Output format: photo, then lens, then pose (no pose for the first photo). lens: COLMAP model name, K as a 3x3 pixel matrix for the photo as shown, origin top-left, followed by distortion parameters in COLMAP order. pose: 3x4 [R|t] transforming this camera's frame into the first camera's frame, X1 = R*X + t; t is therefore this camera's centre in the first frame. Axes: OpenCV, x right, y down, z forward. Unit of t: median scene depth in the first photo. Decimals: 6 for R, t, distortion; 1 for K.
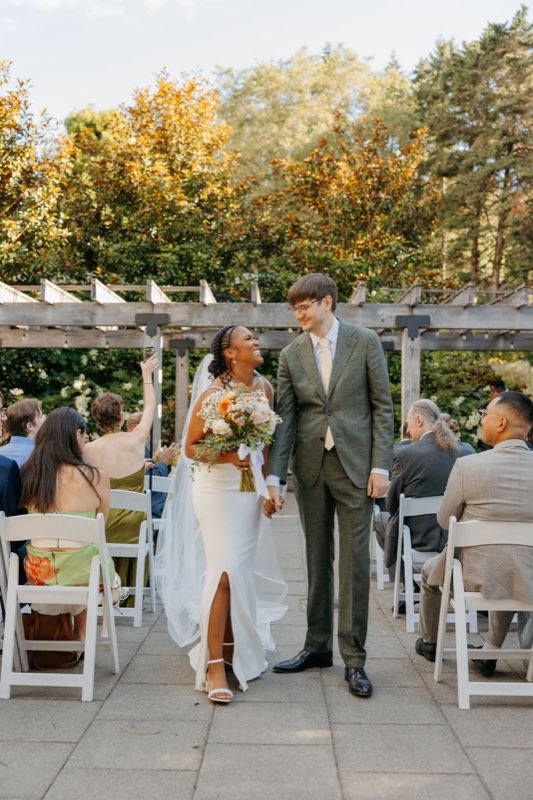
lens RADIAL K [[842.5, 0, 266.5], [0, 842.5, 407.5], [0, 0, 1]] dist [0.003151, 0.000000]
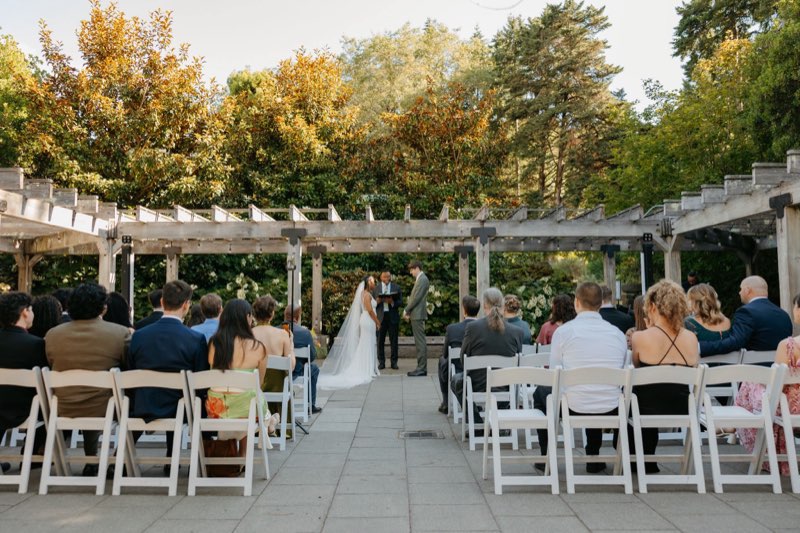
lens RADIAL K [[647.7, 0, 396.9], [0, 647.7, 269.2], [0, 0, 1]] dist [0.044958, -0.001848]
pose [[0.999732, -0.013232, 0.018991, 0.008819], [0.013991, 0.999085, -0.040405, -0.000264], [-0.018439, 0.040660, 0.999003, -0.044262]]
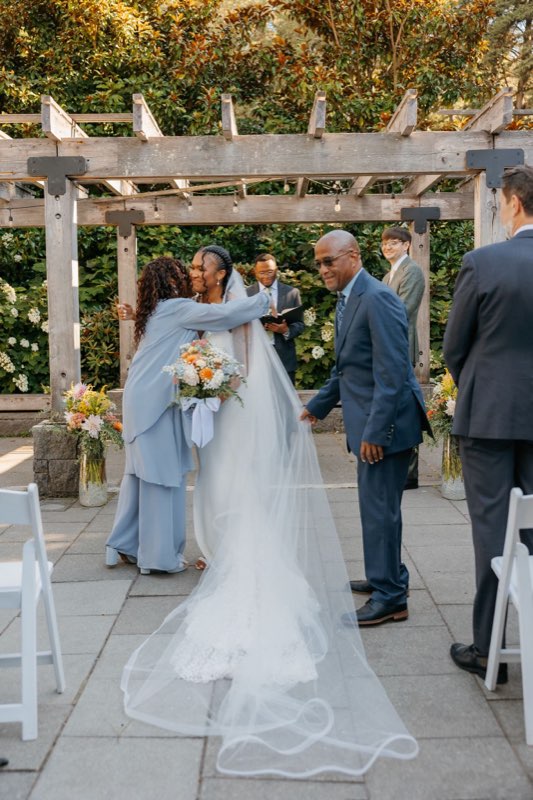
lens RADIAL K [[932.7, 0, 259.5], [0, 932.7, 394.9], [0, 0, 1]] dist [0.012765, 0.000000]
pose [[0.999692, -0.024399, 0.004588, 0.000561], [0.023864, 0.995343, 0.093397, -0.002006], [-0.006846, -0.093259, 0.995618, 0.260485]]
